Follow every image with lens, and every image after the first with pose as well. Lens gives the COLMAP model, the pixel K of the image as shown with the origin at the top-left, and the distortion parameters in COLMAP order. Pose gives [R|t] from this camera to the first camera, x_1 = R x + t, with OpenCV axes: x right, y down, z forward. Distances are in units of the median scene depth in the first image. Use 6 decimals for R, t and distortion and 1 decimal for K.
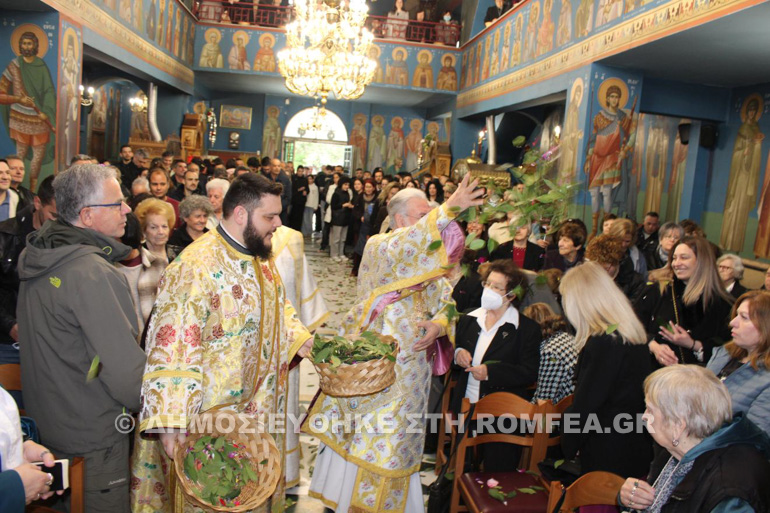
lens RADIAL K [[661.0, 0, 385.2], [0, 661.0, 256.0], [0, 0, 1]] dist [-0.123156, -0.001628]
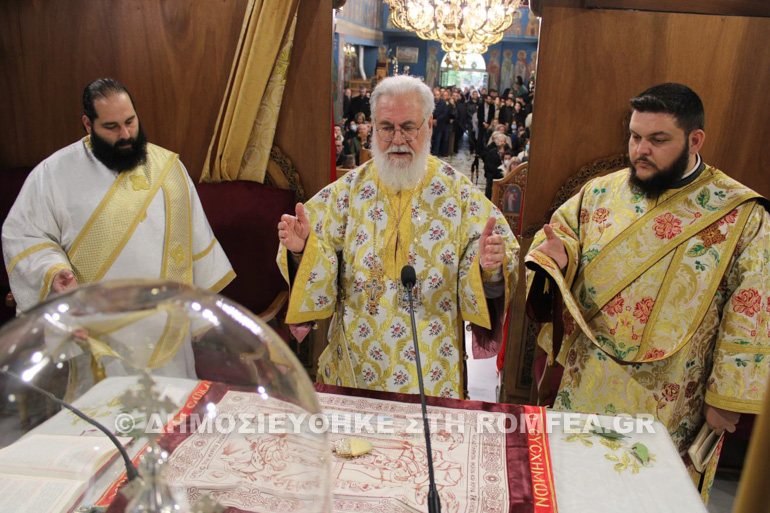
lens RADIAL K [[661.0, 0, 385.4], [0, 661.0, 256.5], [0, 0, 1]] dist [-0.123156, -0.001628]
pose [[0.972353, 0.026706, -0.231983, 0.068758], [0.005958, 0.990278, 0.138976, 0.026241], [0.233439, -0.136516, 0.962741, -0.447580]]
